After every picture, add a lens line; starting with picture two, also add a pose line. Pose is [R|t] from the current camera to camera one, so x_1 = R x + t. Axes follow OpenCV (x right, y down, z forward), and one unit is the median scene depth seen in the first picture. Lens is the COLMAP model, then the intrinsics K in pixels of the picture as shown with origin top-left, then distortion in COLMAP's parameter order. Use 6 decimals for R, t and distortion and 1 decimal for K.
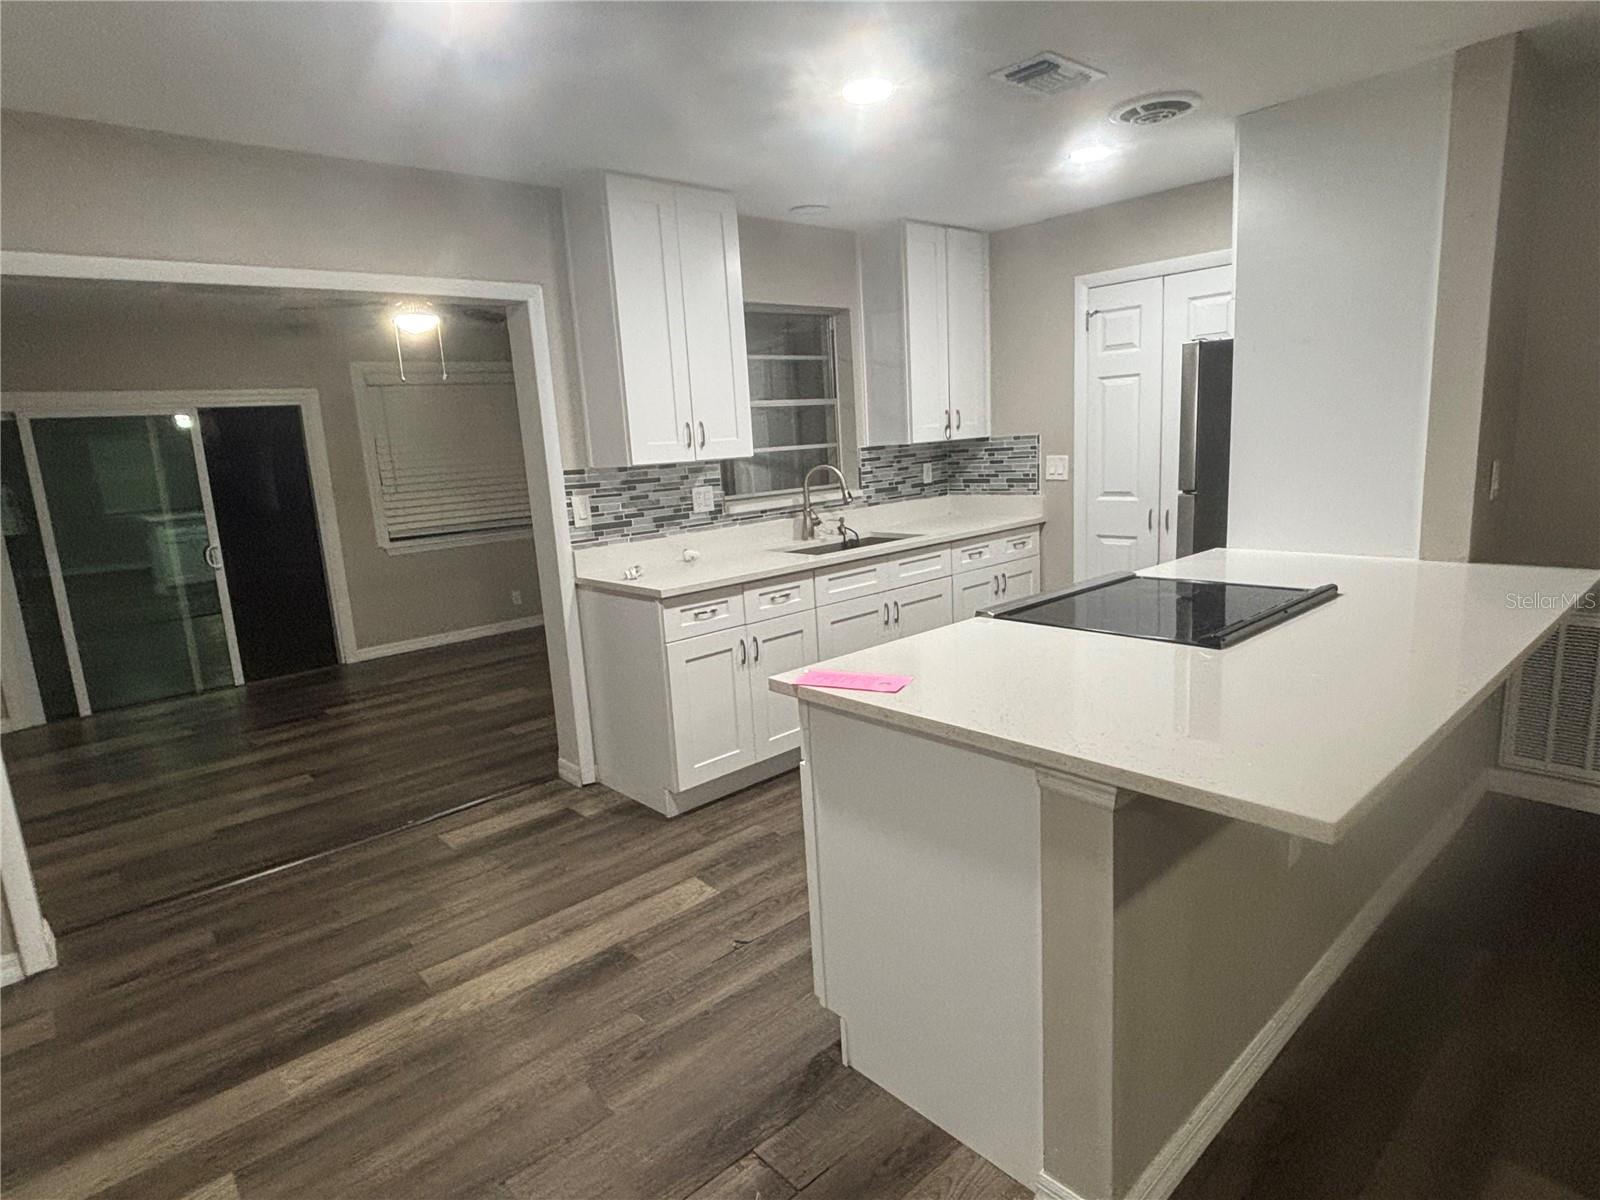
lens RADIAL K [[883.6, 0, 797.8], [0, 883.6, 594.3], [0, 0, 1]] dist [0.045206, -0.047213]
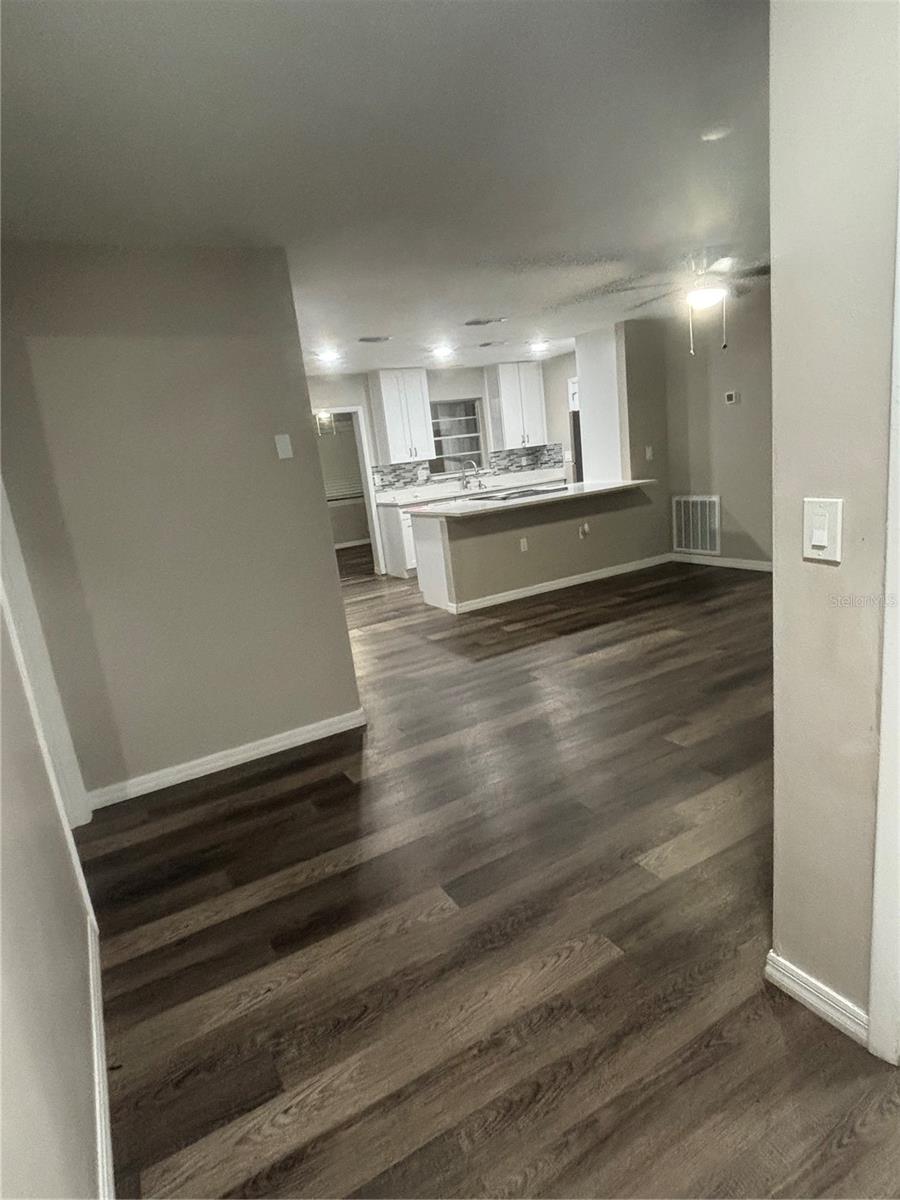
lens RADIAL K [[662.7, 0, 450.0], [0, 662.7, 600.0], [0, 0, 1]] dist [0.045206, -0.047213]
pose [[0.974880, -0.005643, -0.222658, 0.442876], [0.018450, 0.998289, 0.055478, 0.171414], [0.221964, -0.058192, 0.973317, -1.037068]]
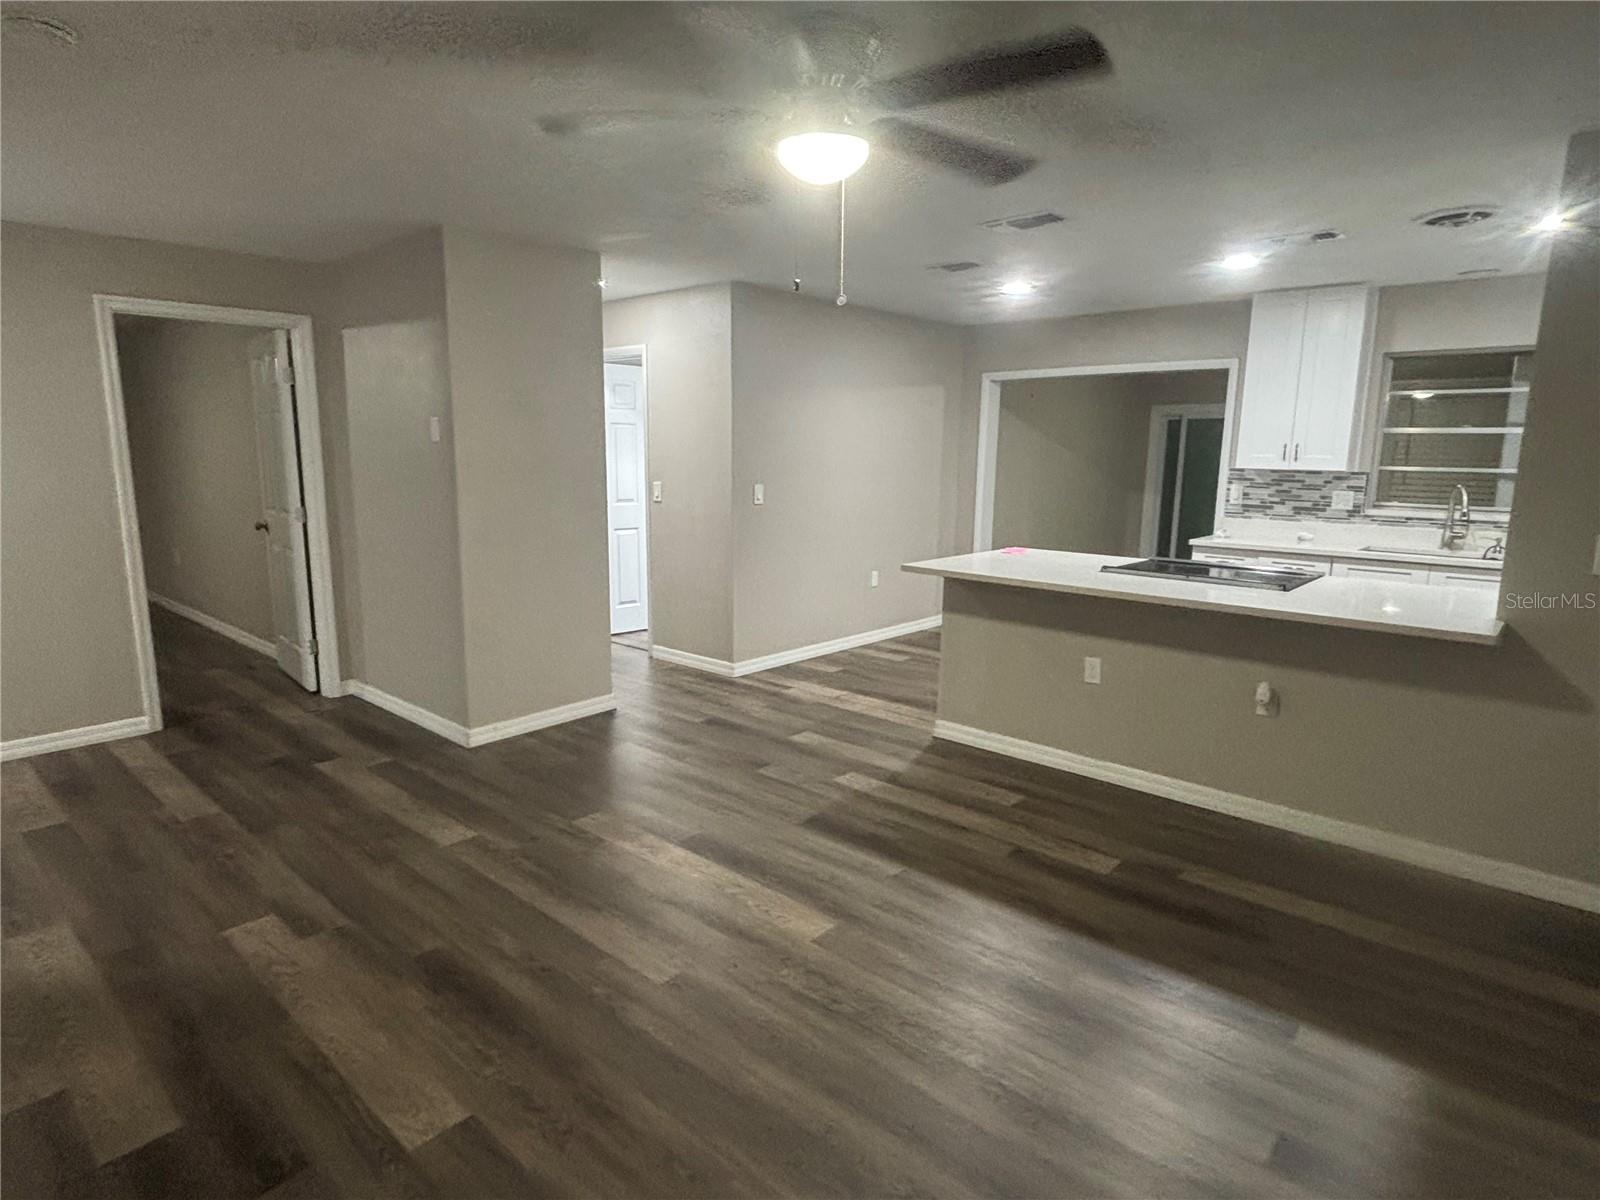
lens RADIAL K [[883.6, 0, 797.8], [0, 883.6, 594.3], [0, 0, 1]] dist [0.045206, -0.047213]
pose [[0.101679, 0.225268, -0.968977, 1.166088], [-0.196093, 0.959453, 0.202478, -0.082566], [0.975299, 0.169422, 0.141730, 0.020795]]
